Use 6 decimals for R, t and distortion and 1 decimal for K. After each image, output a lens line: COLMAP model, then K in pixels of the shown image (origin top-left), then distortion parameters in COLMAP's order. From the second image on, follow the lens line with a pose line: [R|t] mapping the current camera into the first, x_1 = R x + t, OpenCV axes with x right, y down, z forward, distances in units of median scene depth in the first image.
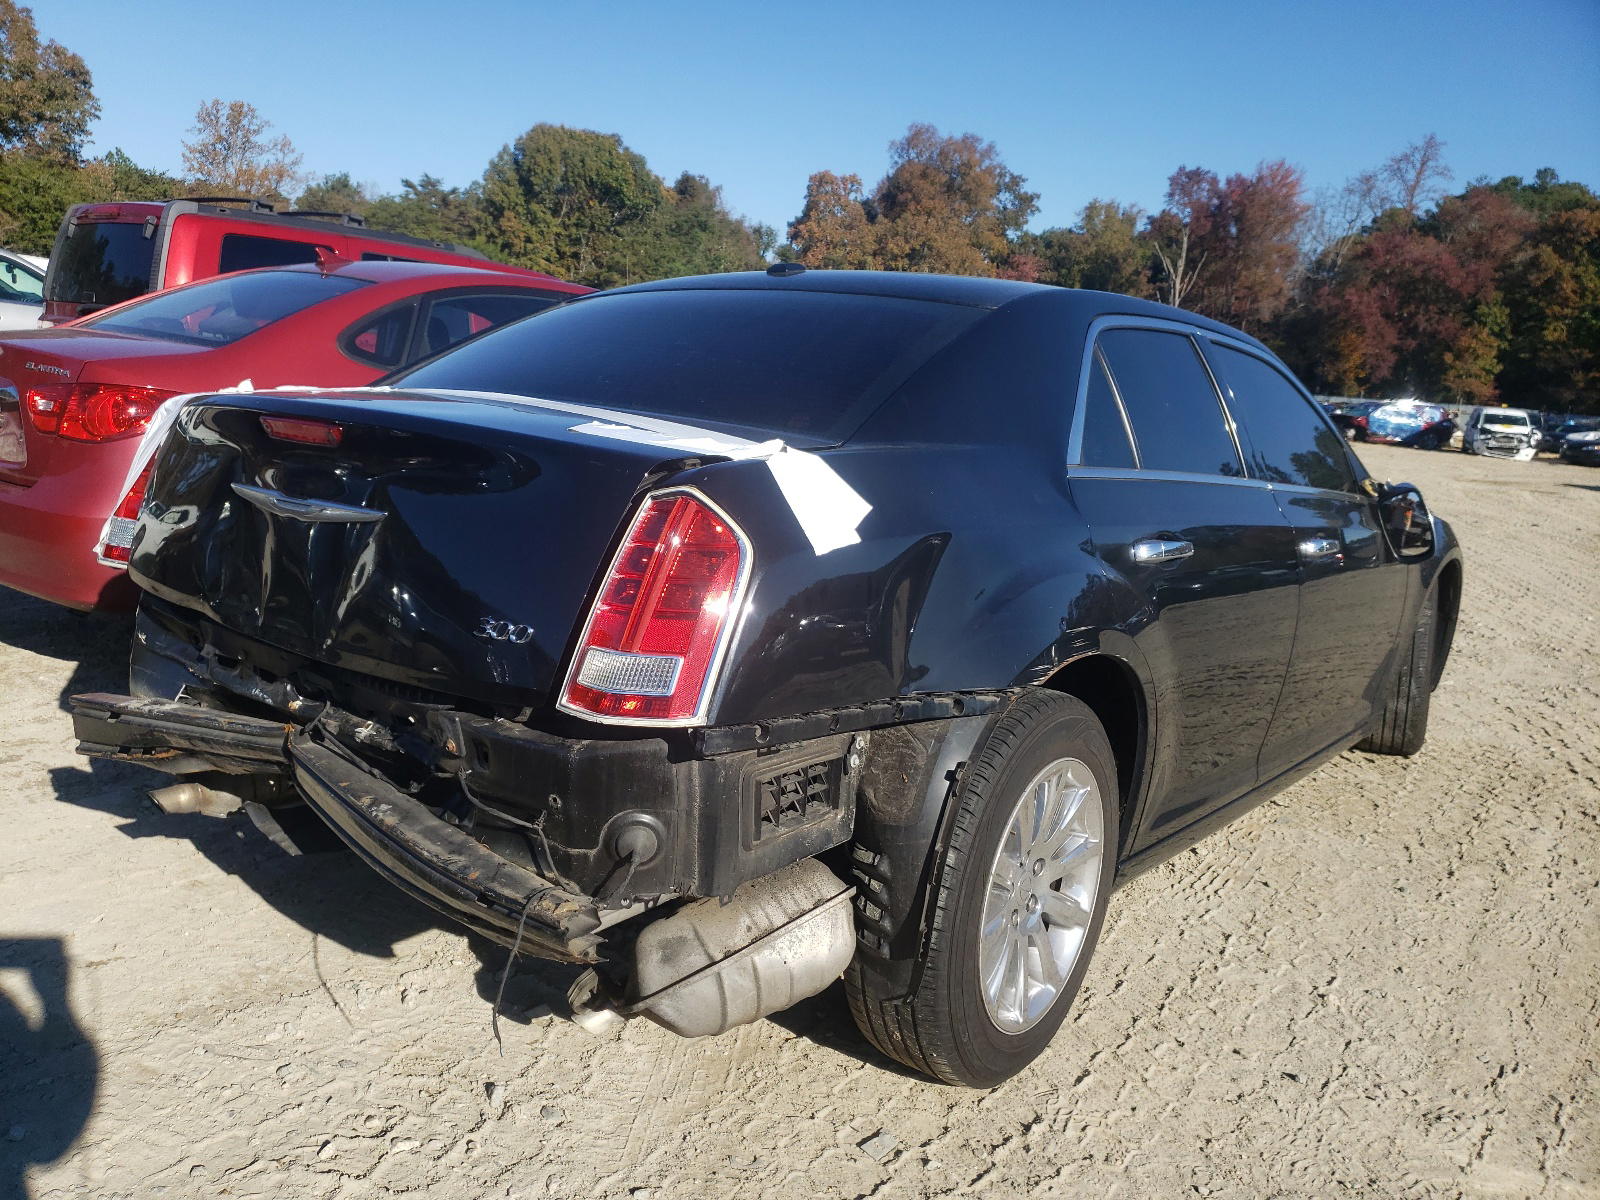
lens RADIAL K [[1232.2, 0, 800.0], [0, 1232.2, 600.0], [0, 0, 1]] dist [0.008616, 0.005957]
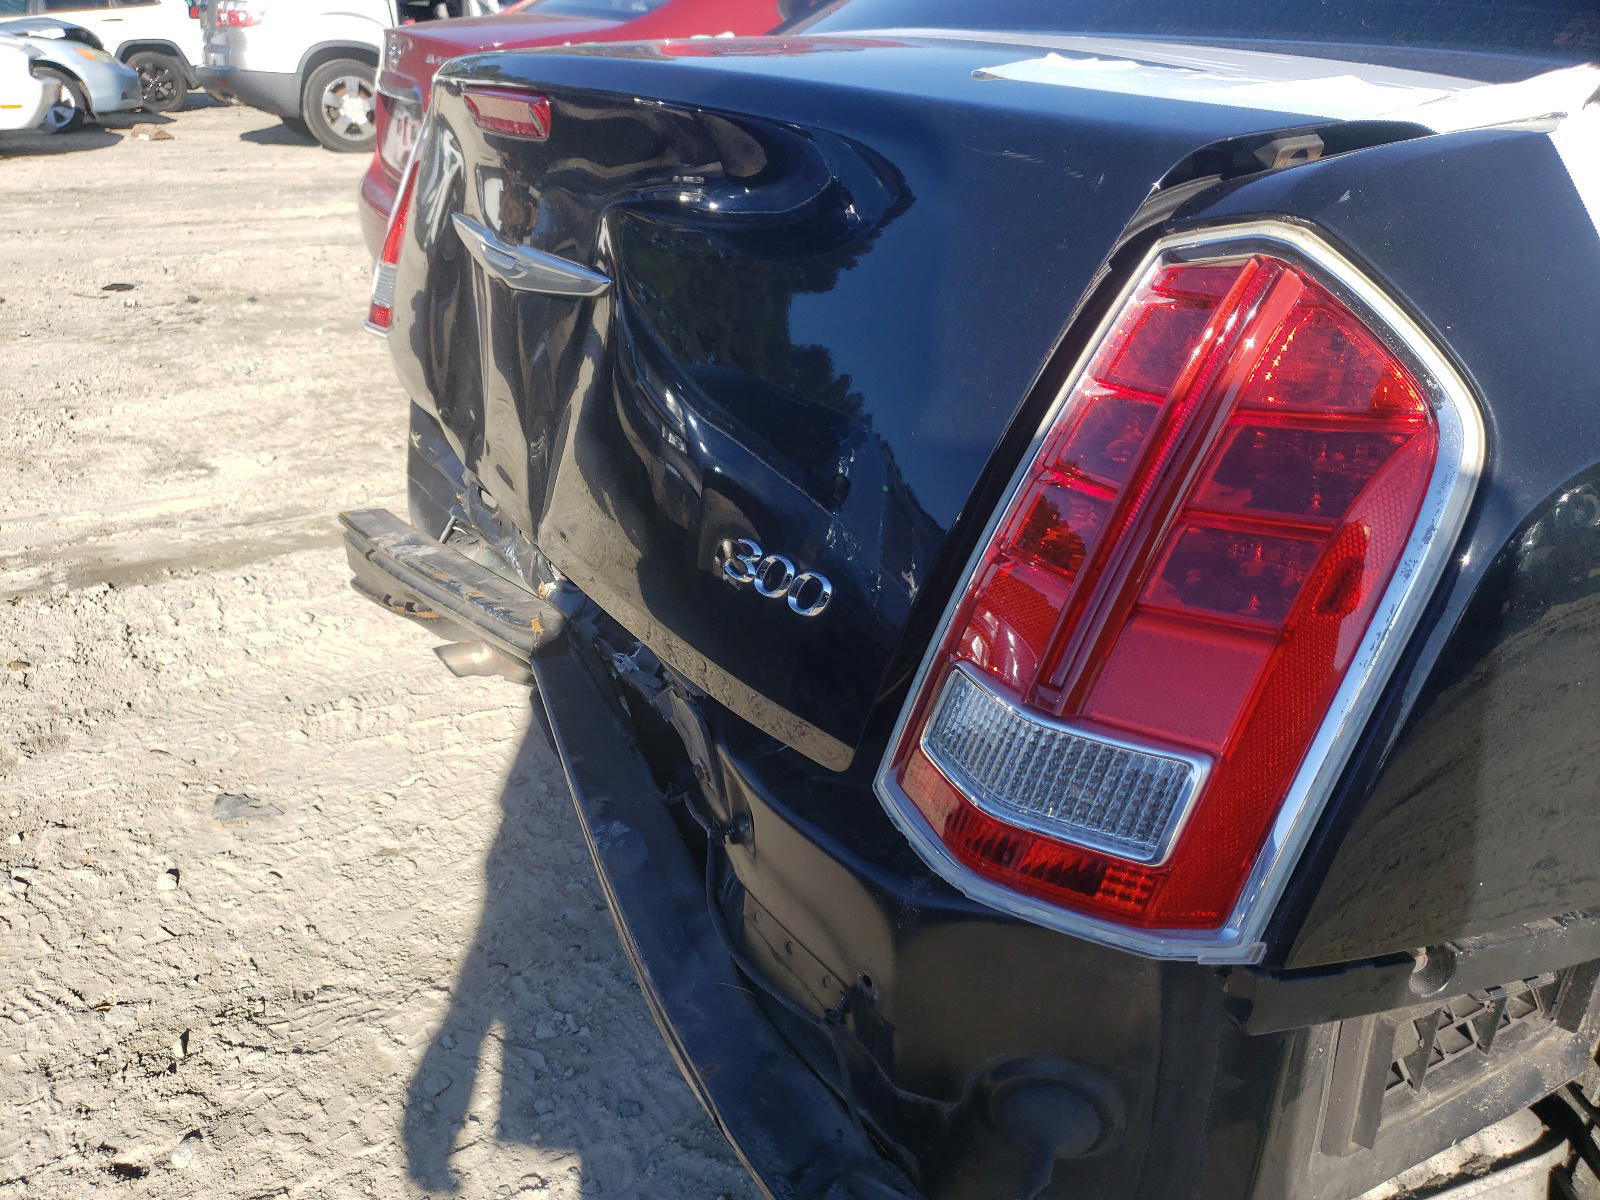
lens RADIAL K [[1232.2, 0, 800.0], [0, 1232.2, 600.0], [0, 0, 1]] dist [0.008616, 0.005957]
pose [[0.912267, 0.115666, -0.392926, -0.064820], [-0.027715, 0.974532, 0.222528, -0.062200], [0.408658, -0.192115, 0.892239, 0.620080]]
